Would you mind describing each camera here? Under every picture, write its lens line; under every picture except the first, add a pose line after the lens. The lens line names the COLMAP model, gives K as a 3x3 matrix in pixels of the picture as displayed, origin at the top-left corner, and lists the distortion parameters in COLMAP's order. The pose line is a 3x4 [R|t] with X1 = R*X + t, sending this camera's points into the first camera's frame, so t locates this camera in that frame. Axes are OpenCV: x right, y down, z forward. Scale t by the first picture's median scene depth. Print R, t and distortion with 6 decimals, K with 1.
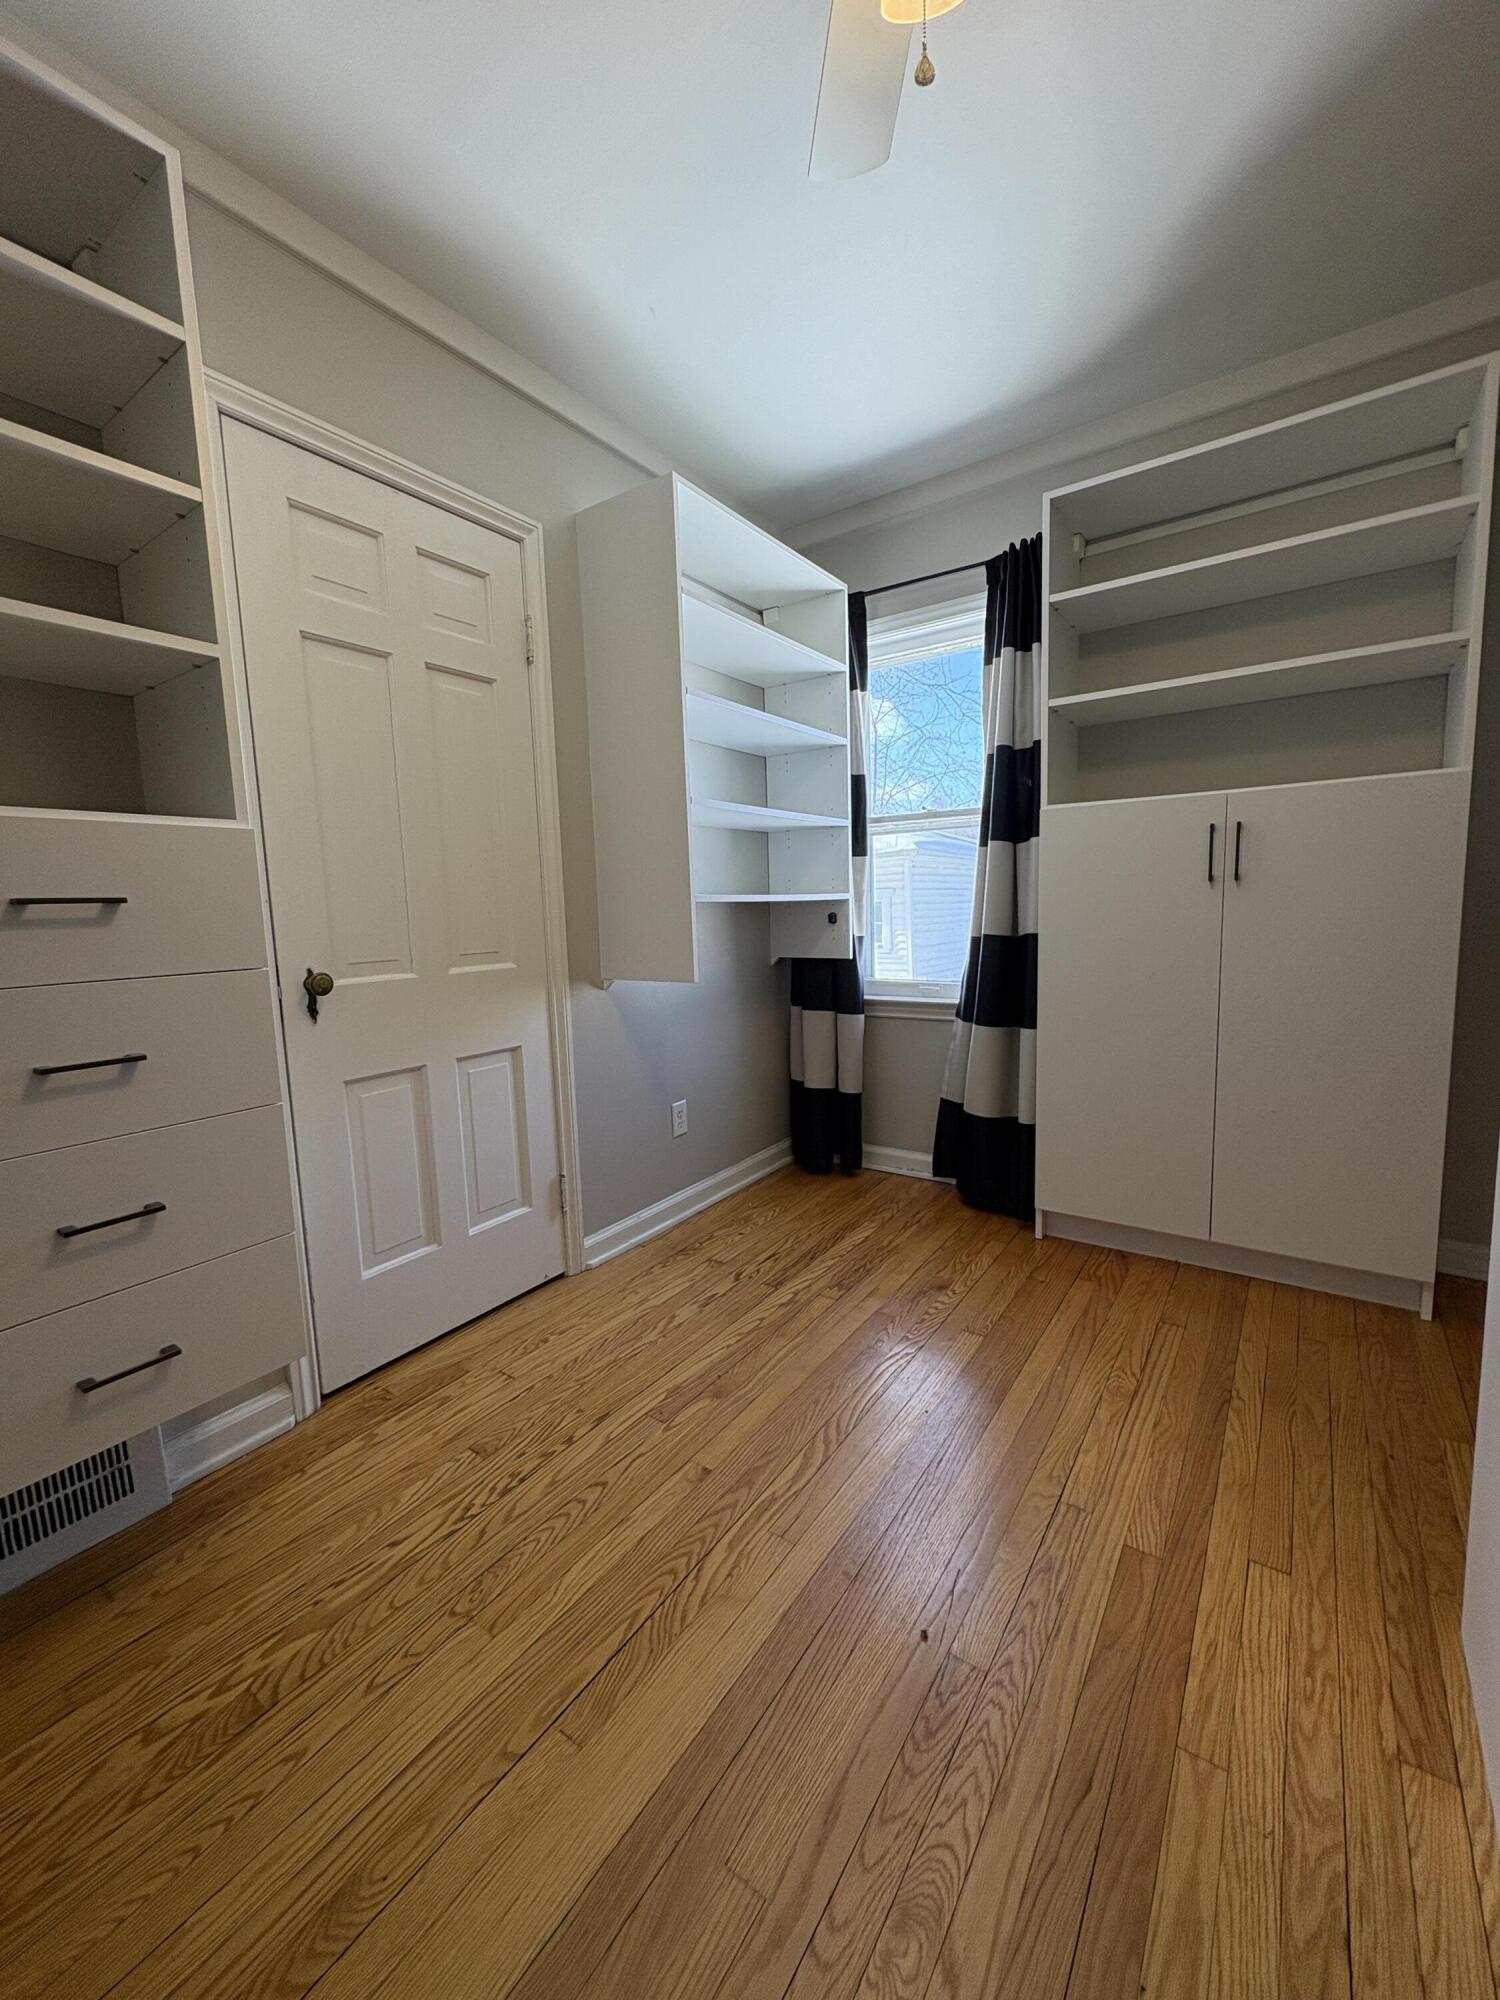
lens RADIAL K [[793.3, 0, 751.3], [0, 793.3, 999.9], [0, 0, 1]] dist [0.000512, 0.000224]
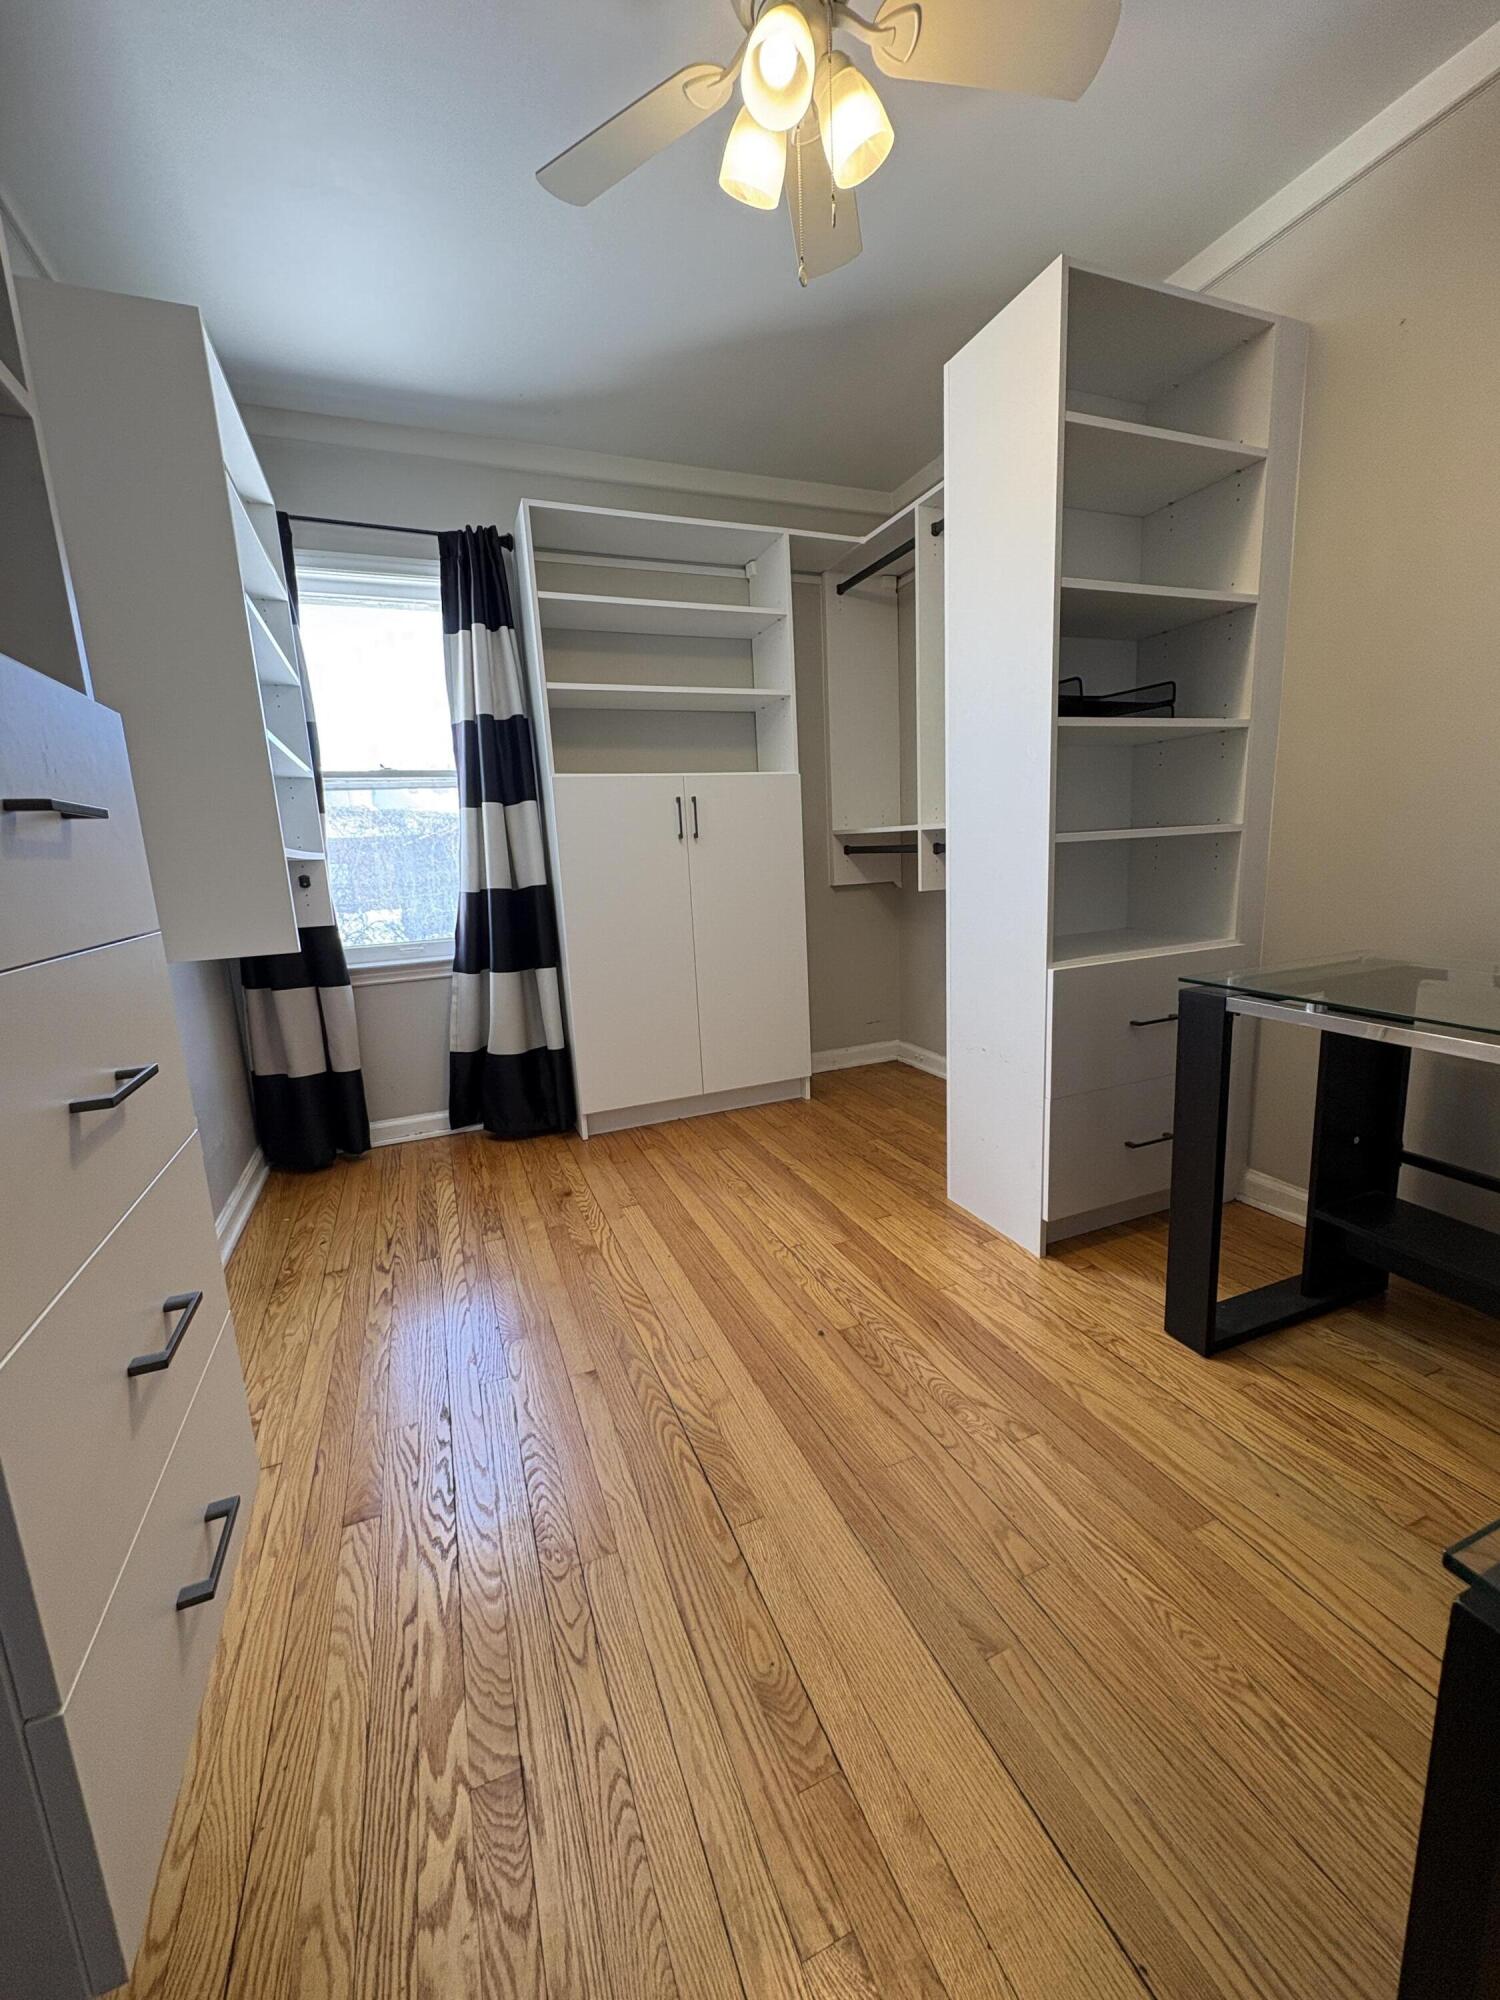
lens RADIAL K [[793.3, 0, 753.5], [0, 793.3, 1000.7], [0, 0, 1]] dist [0.000512, 0.000224]
pose [[0.538030, -0.153958, 0.828747, -0.490375], [0.132360, 0.986413, 0.097319, 0.011474], [-0.832469, 0.057332, 0.551097, 0.123651]]
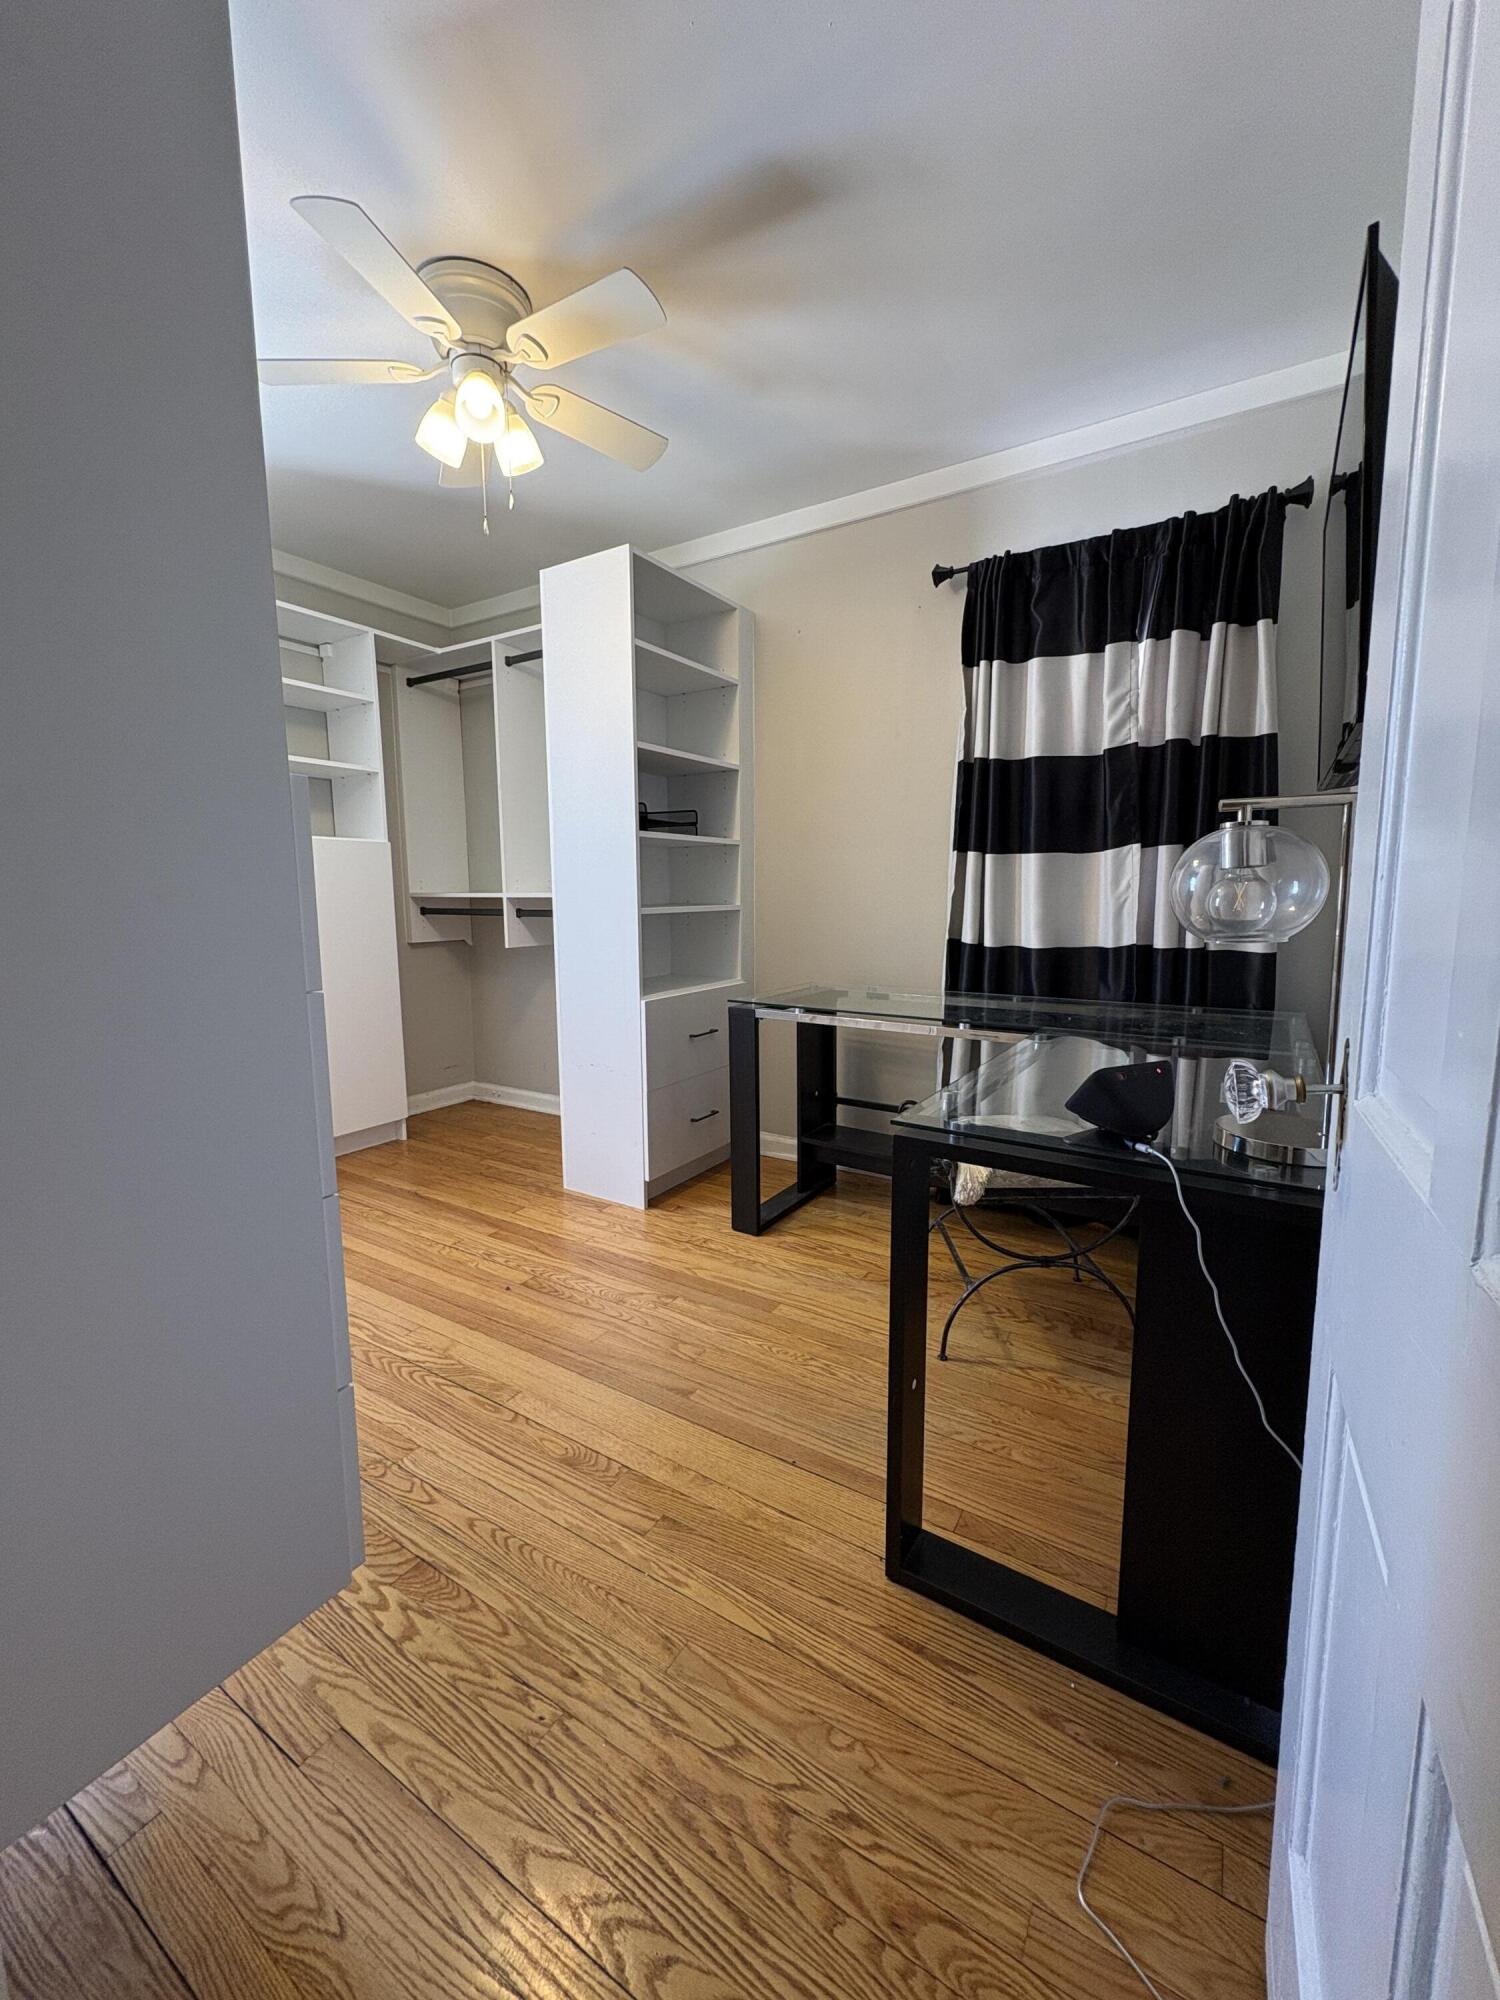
lens RADIAL K [[793.3, 0, 754.2], [0, 793.3, 999.0], [0, 0, 1]] dist [0.000512, 0.000224]
pose [[-0.058225, -0.097555, 0.993525, -0.813394], [0.126268, 0.986502, 0.104265, -0.004249], [-0.990286, 0.131521, -0.045121, 0.203056]]
